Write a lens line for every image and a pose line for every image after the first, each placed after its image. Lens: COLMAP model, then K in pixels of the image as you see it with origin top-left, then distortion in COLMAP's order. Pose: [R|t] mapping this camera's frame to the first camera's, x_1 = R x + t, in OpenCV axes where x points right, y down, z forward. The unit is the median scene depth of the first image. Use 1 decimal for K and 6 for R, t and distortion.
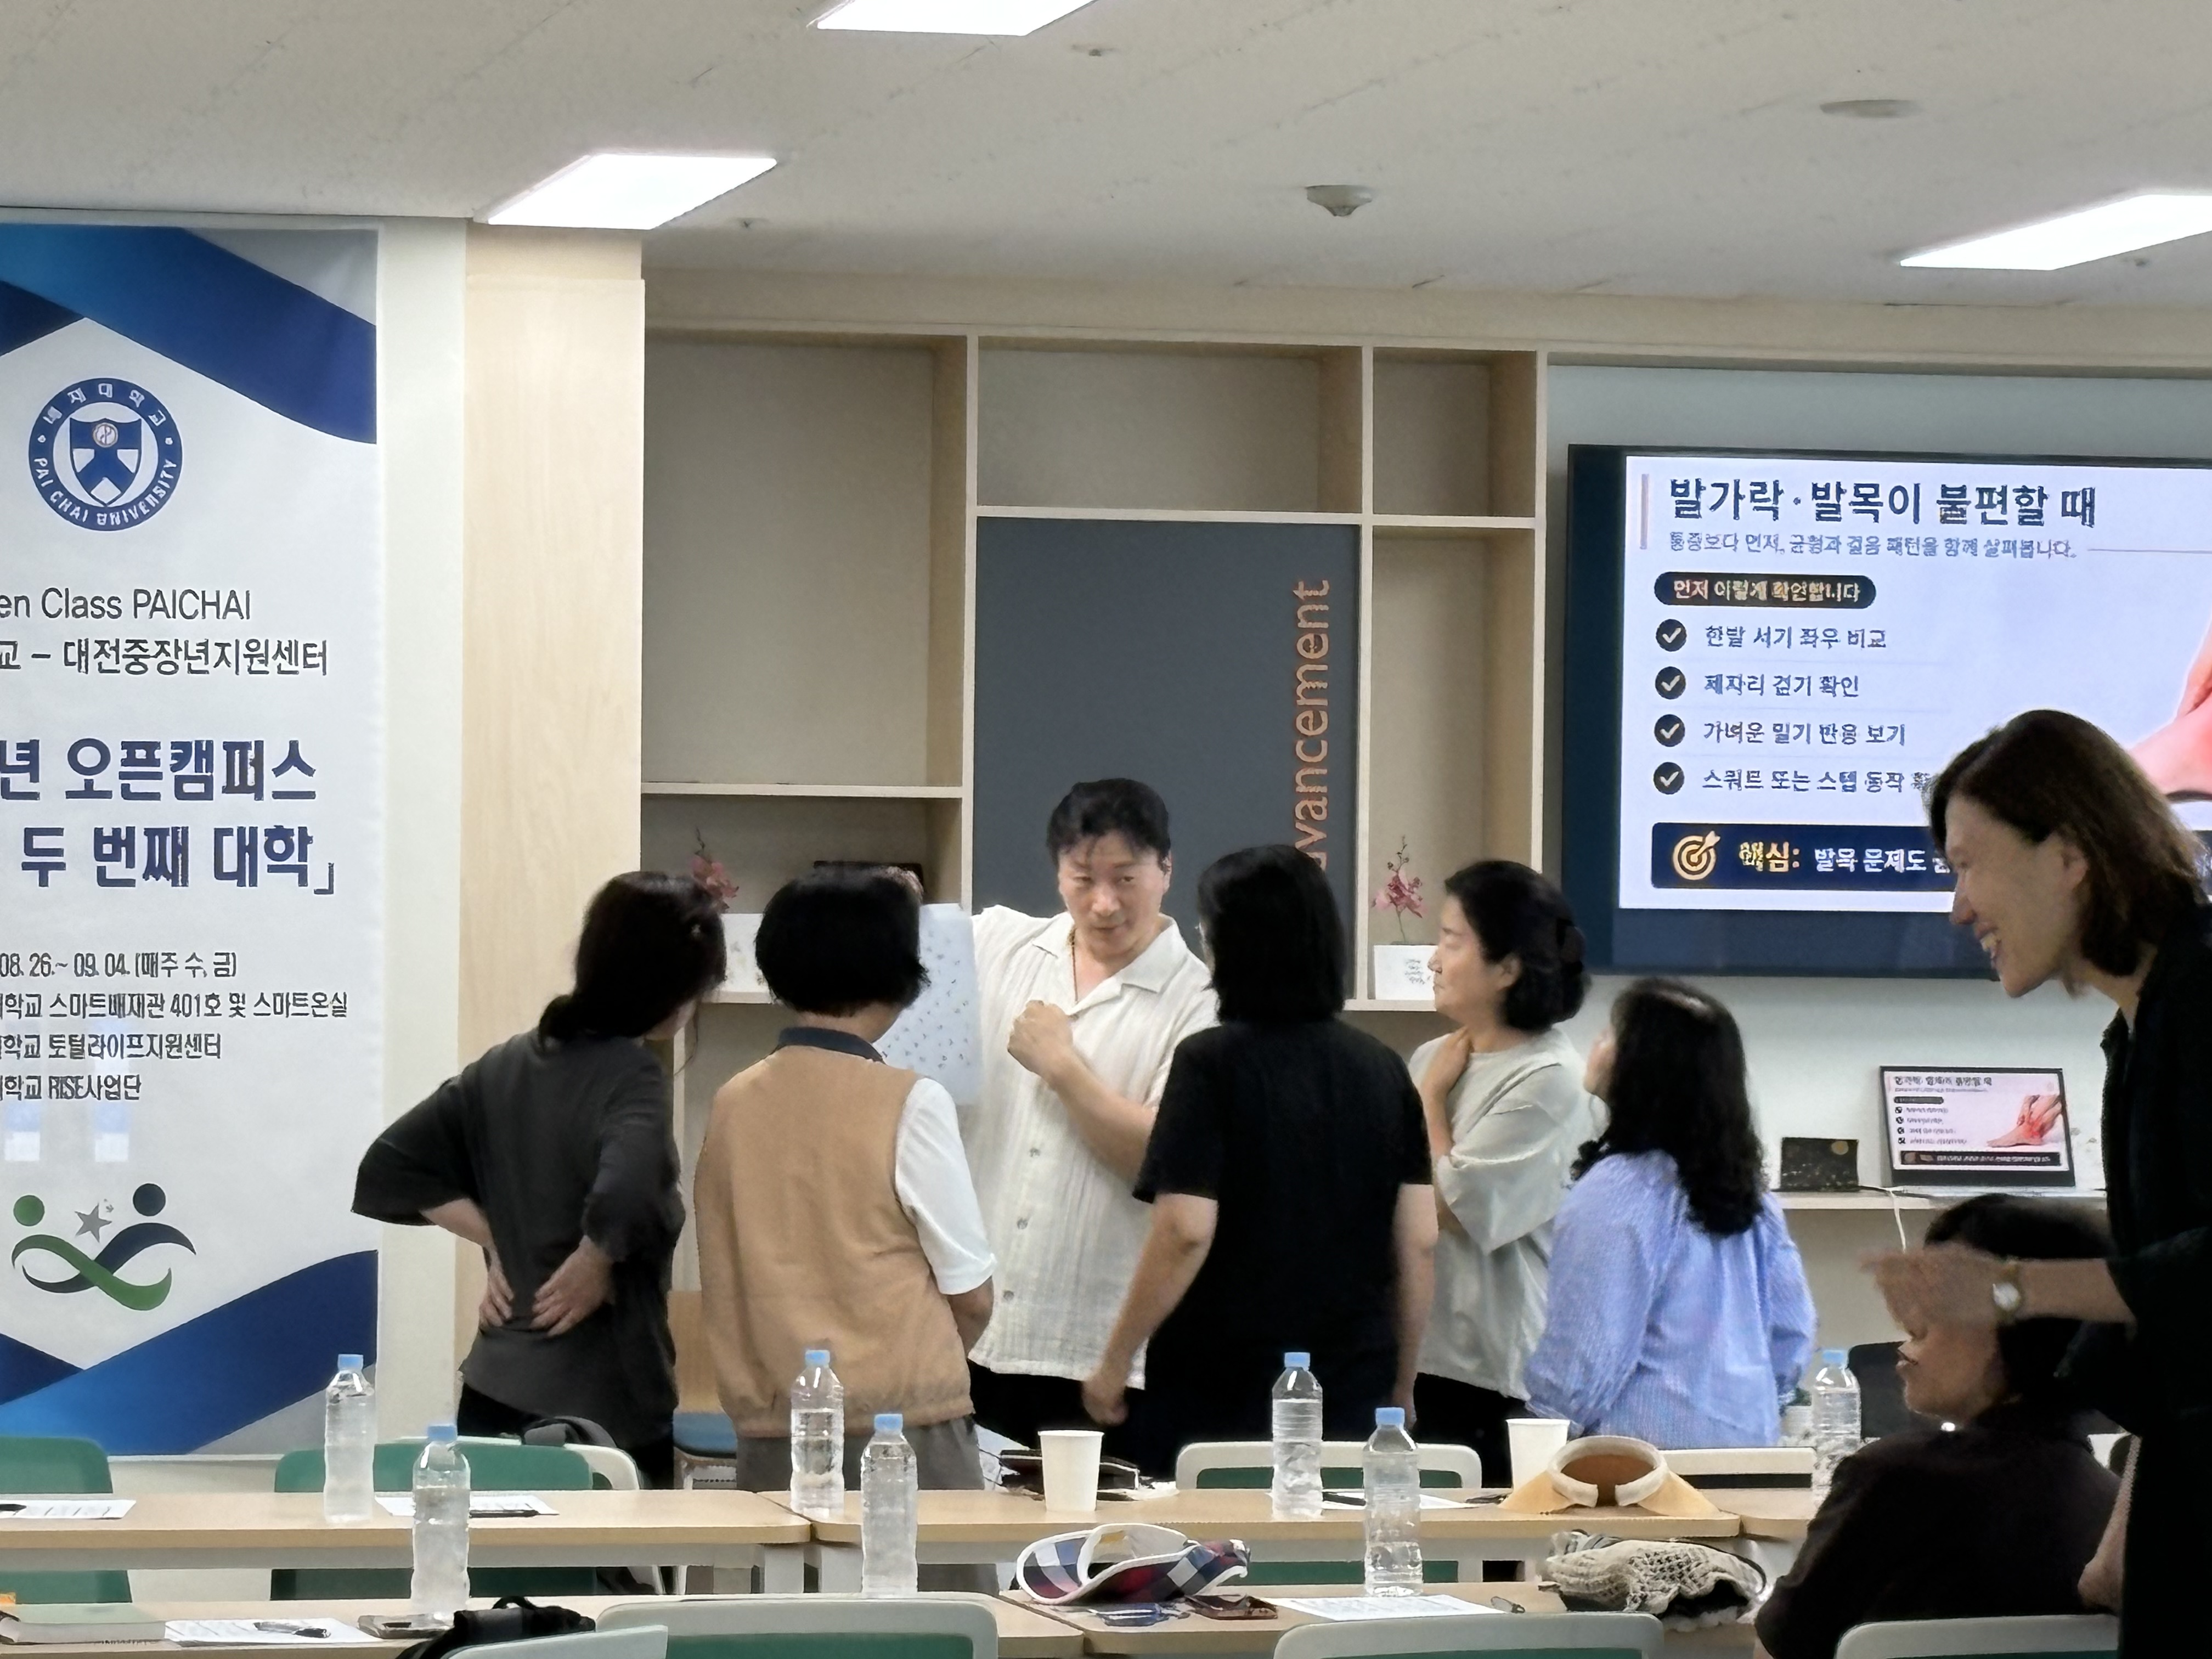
lens RADIAL K [[7988.6, 0, 1175.9], [0, 7988.6, 906.4], [0, 0, 1]] dist [0.144468, 4.217565]
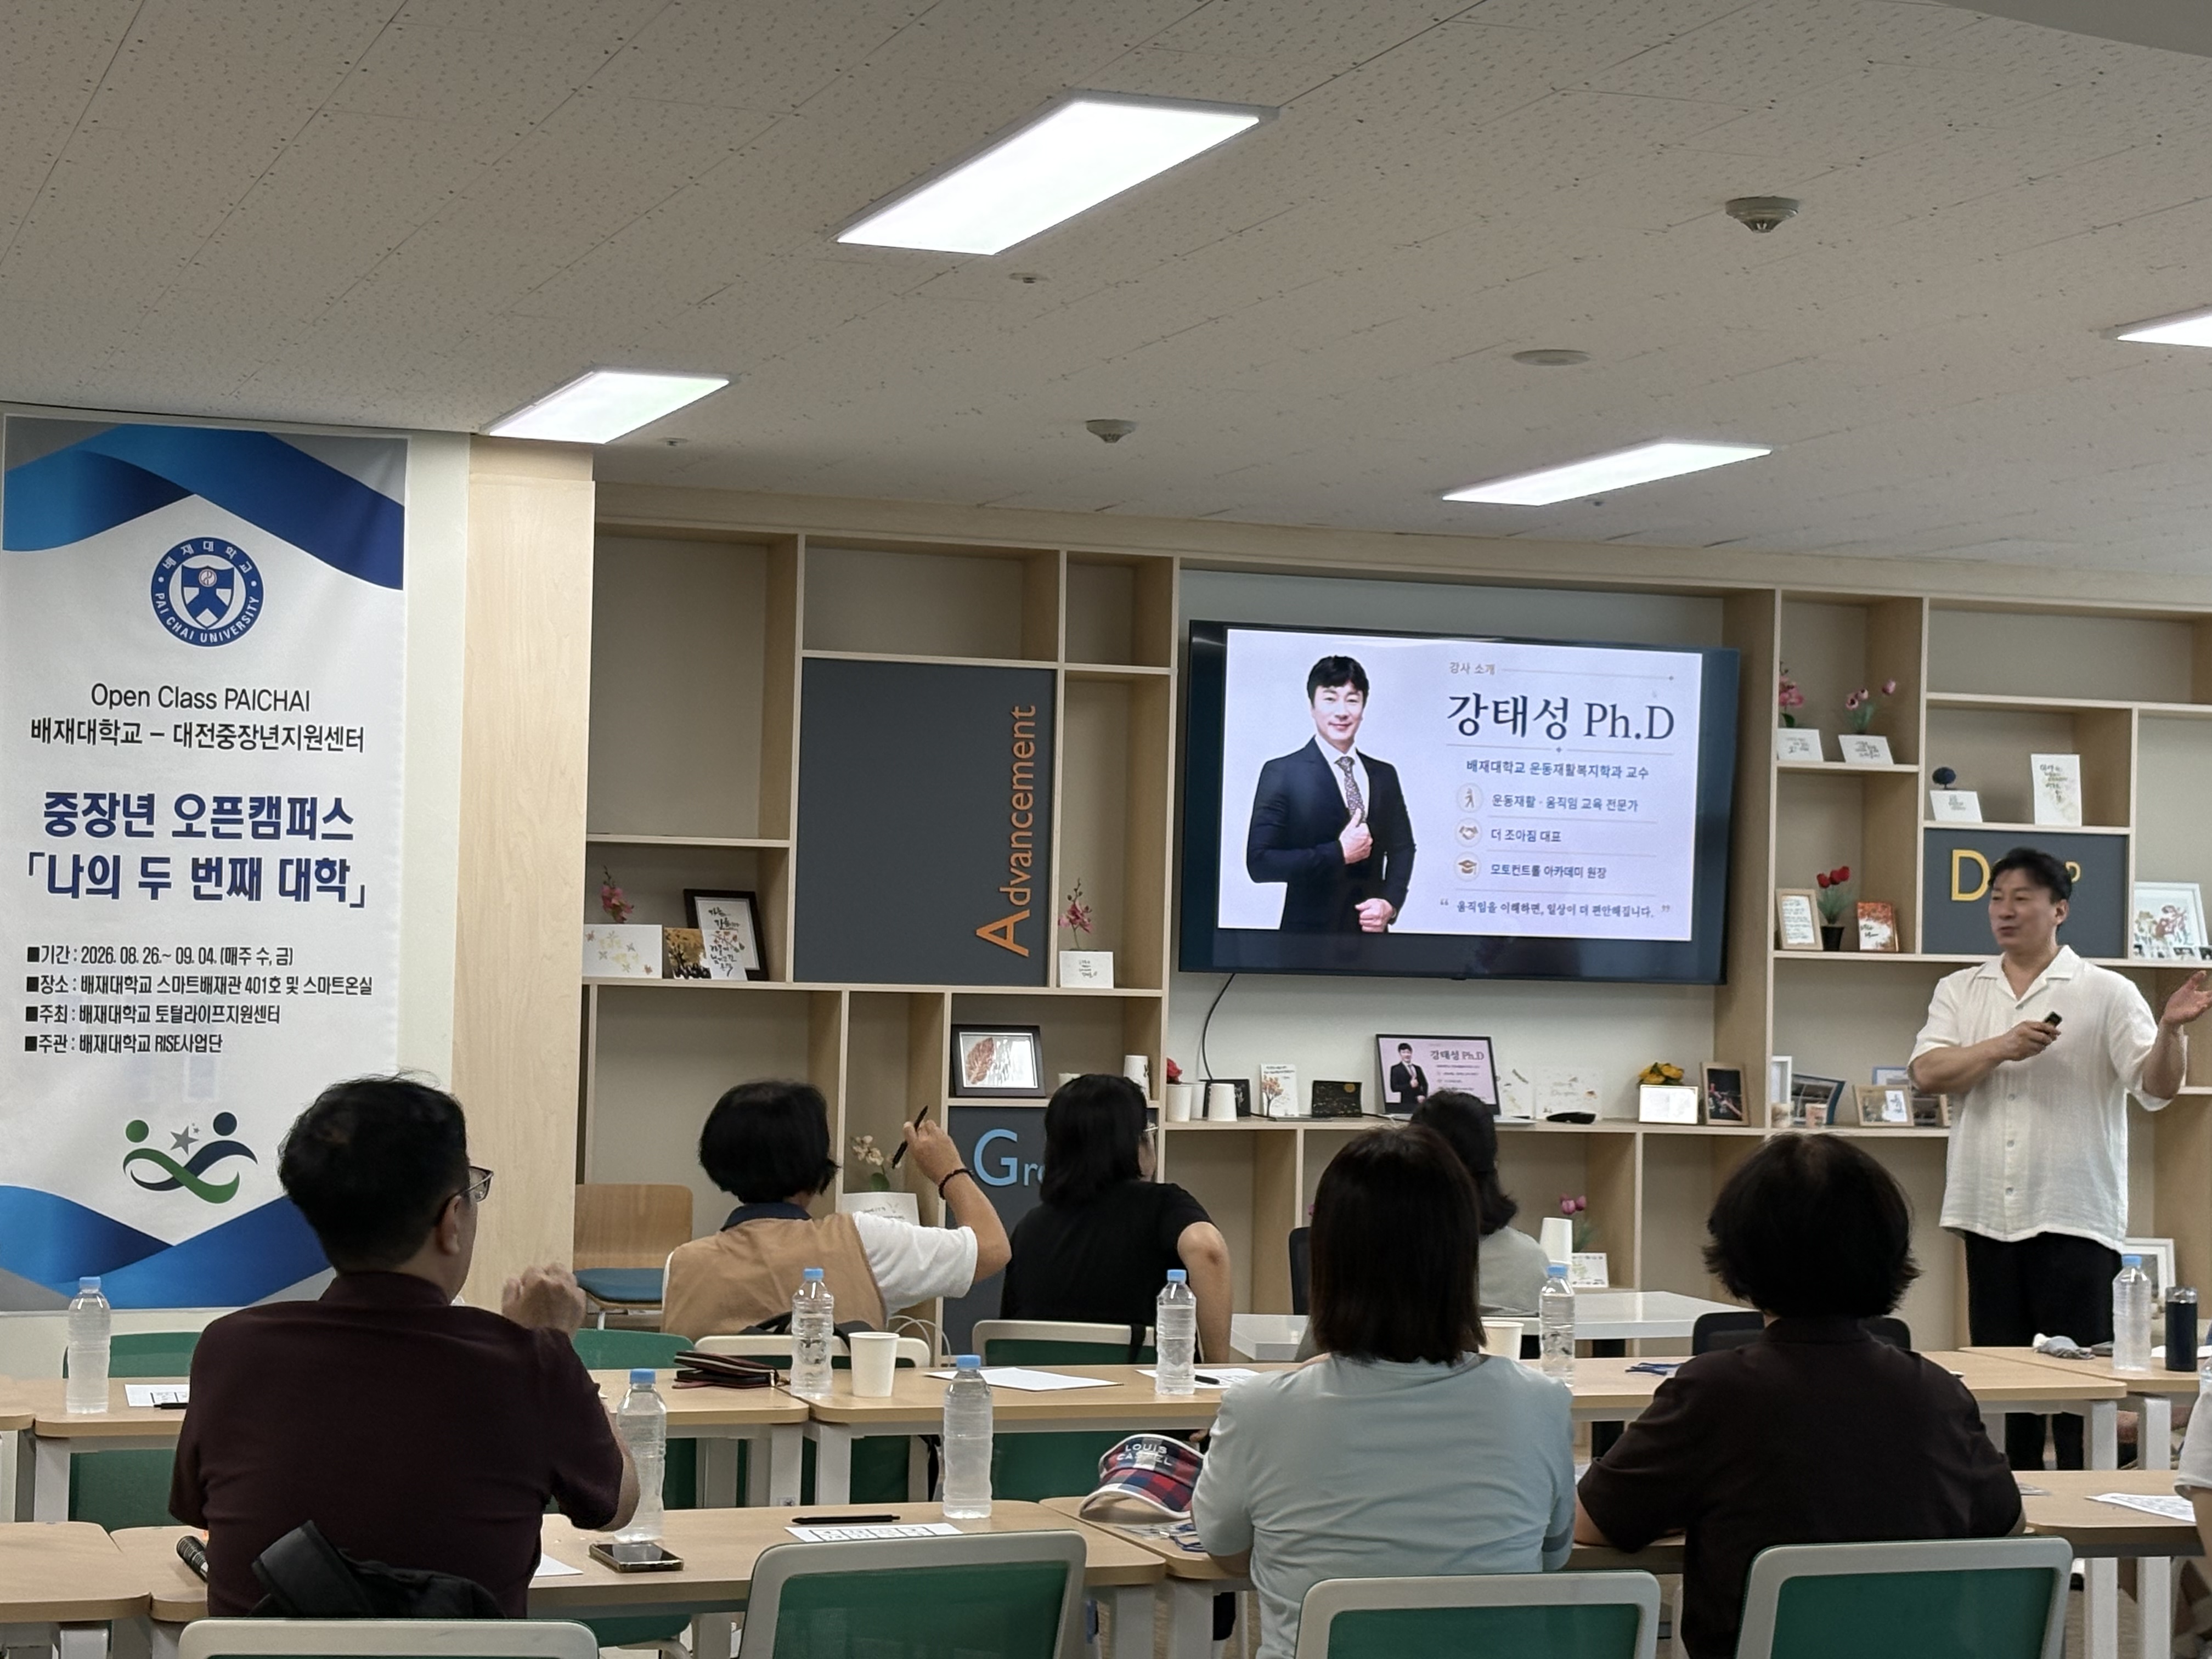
lens RADIAL K [[4110.7, 0, 1177.2], [0, 4110.7, 808.5], [0, 0, 1]] dist [0.275004, -1.075926]
pose [[0.991920, 0.017953, 0.125591, -0.055775], [-0.014551, 0.999503, -0.027952, -0.000594], [-0.126030, 0.025899, 0.991688, 0.258100]]
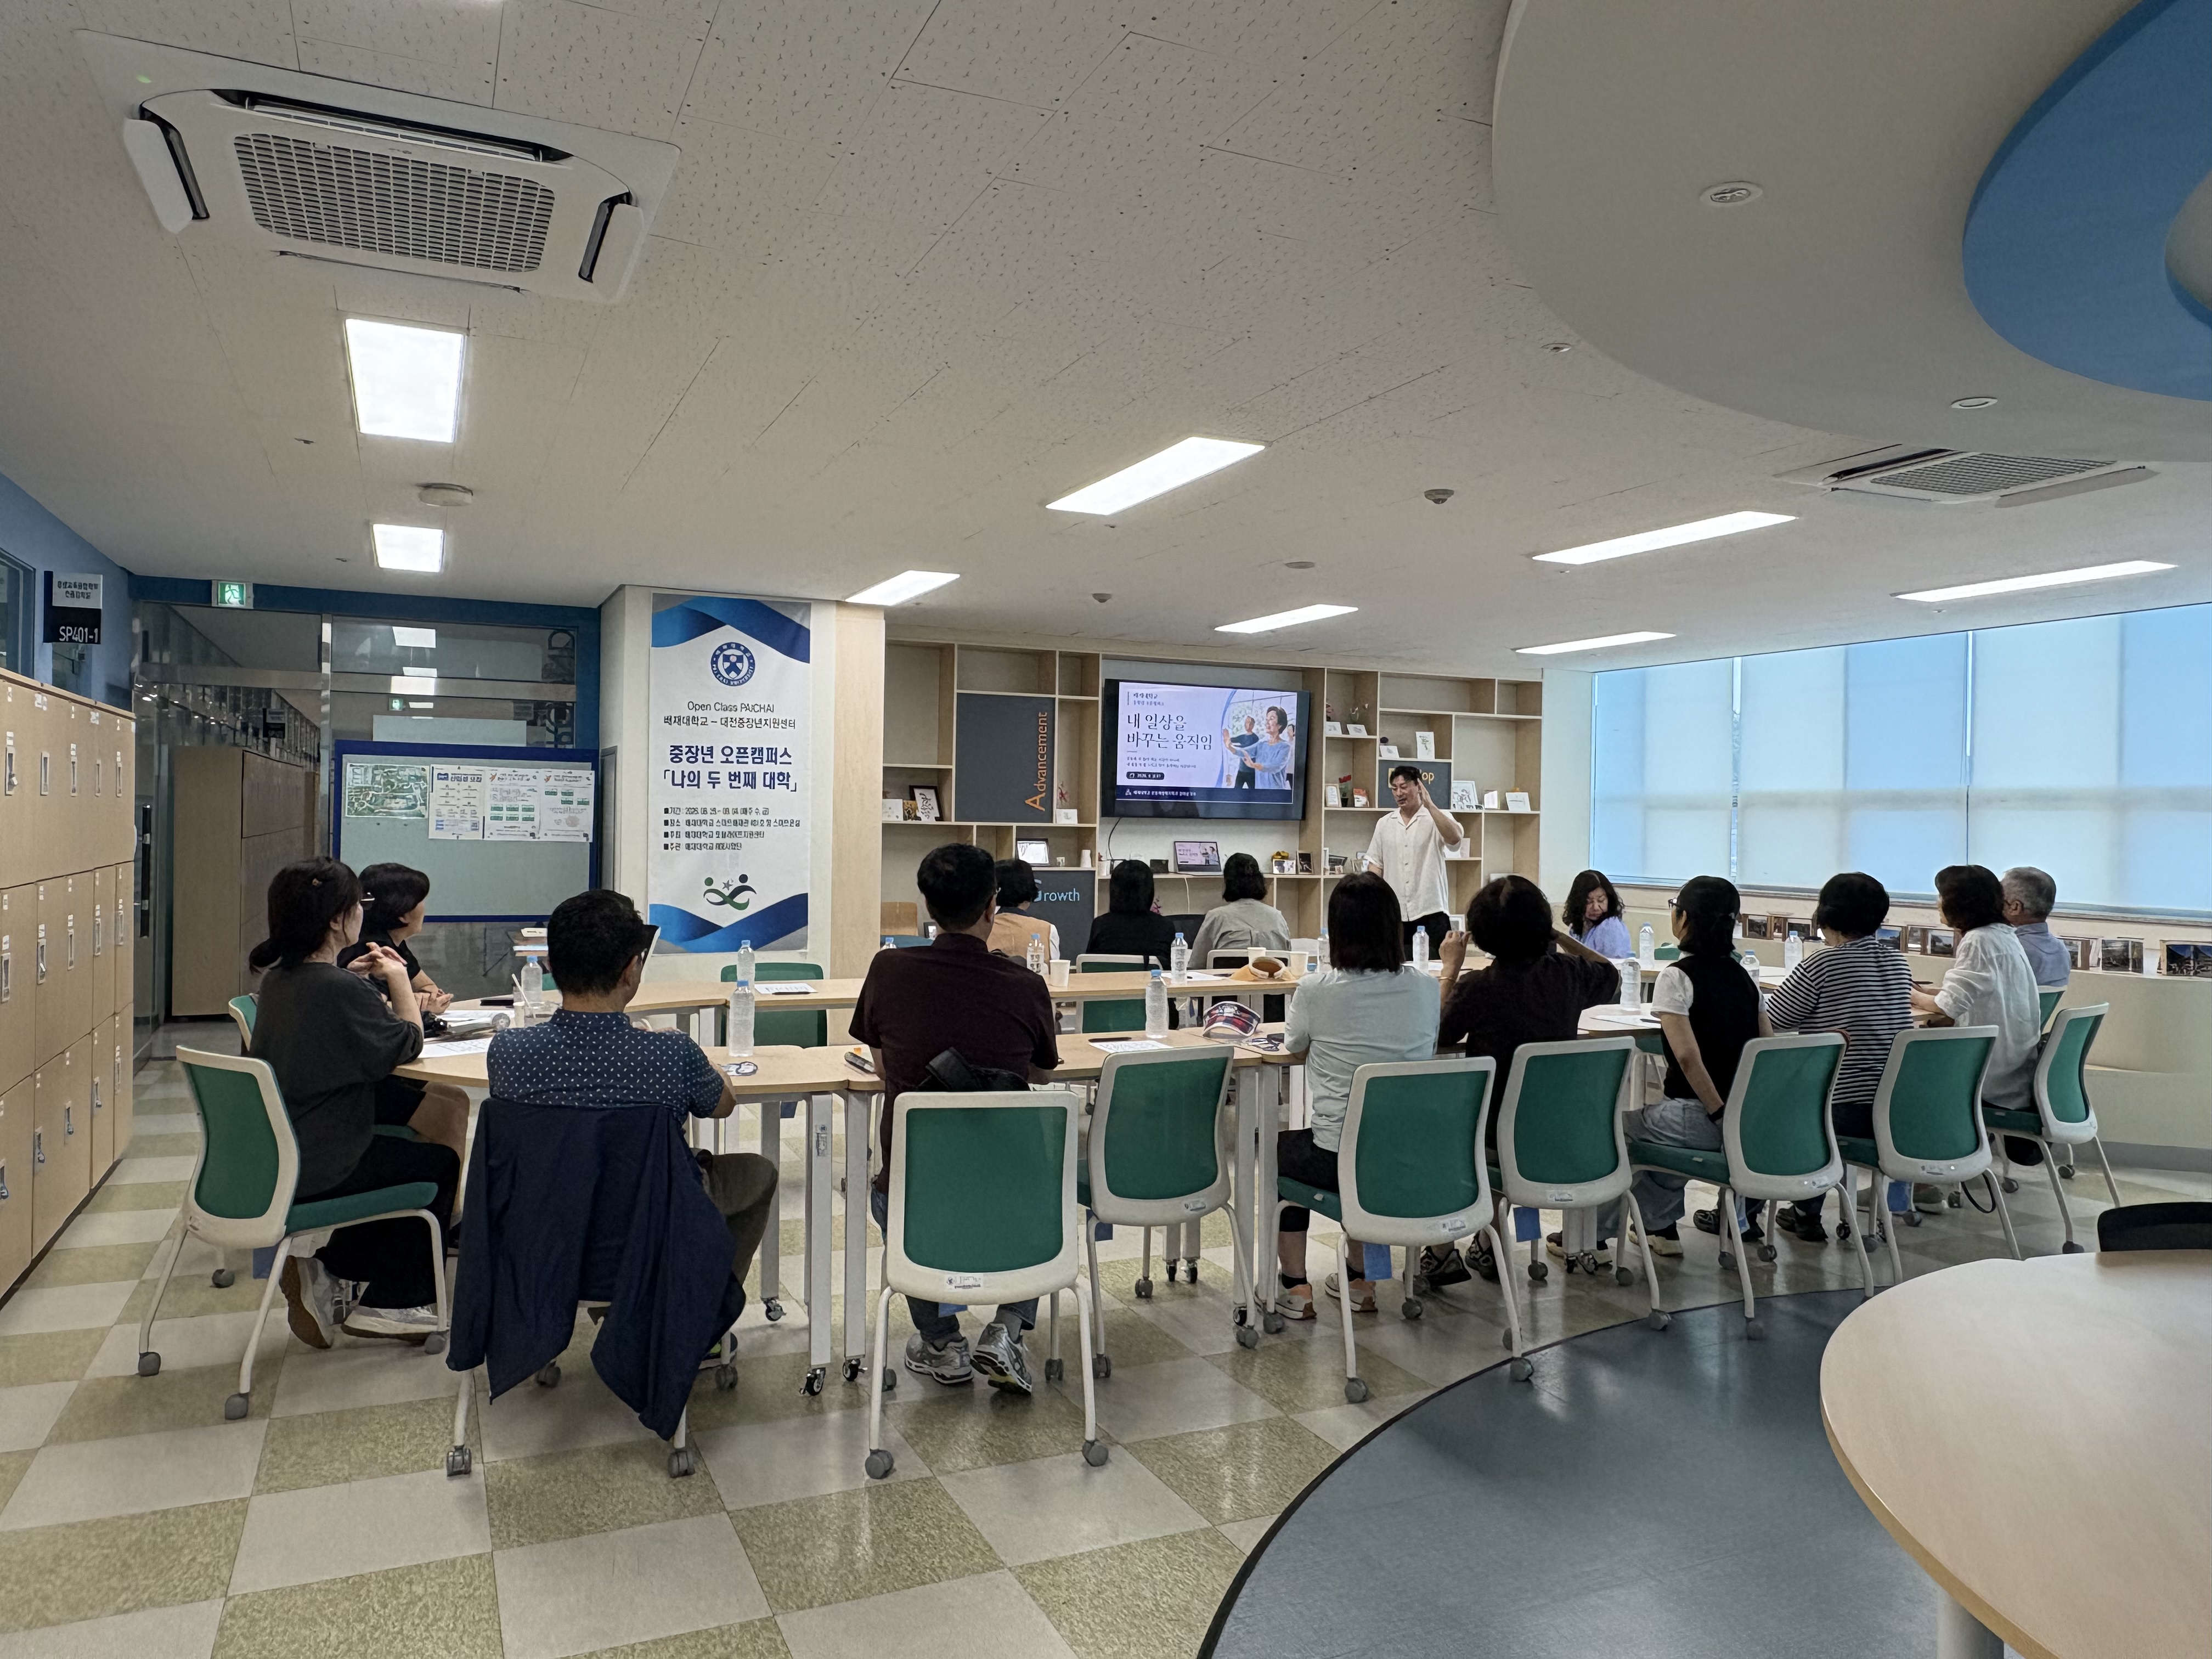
lens RADIAL K [[1505.3, 0, 1119.1], [0, 1505.3, 817.0], [0, 0, 1]] dist [0.001233, -0.001752]
pose [[0.977318, 0.006087, 0.211691, -0.107508], [-0.007473, 0.999956, 0.005749, 0.004767], [-0.211646, -0.007200, 0.977320, 0.327538]]
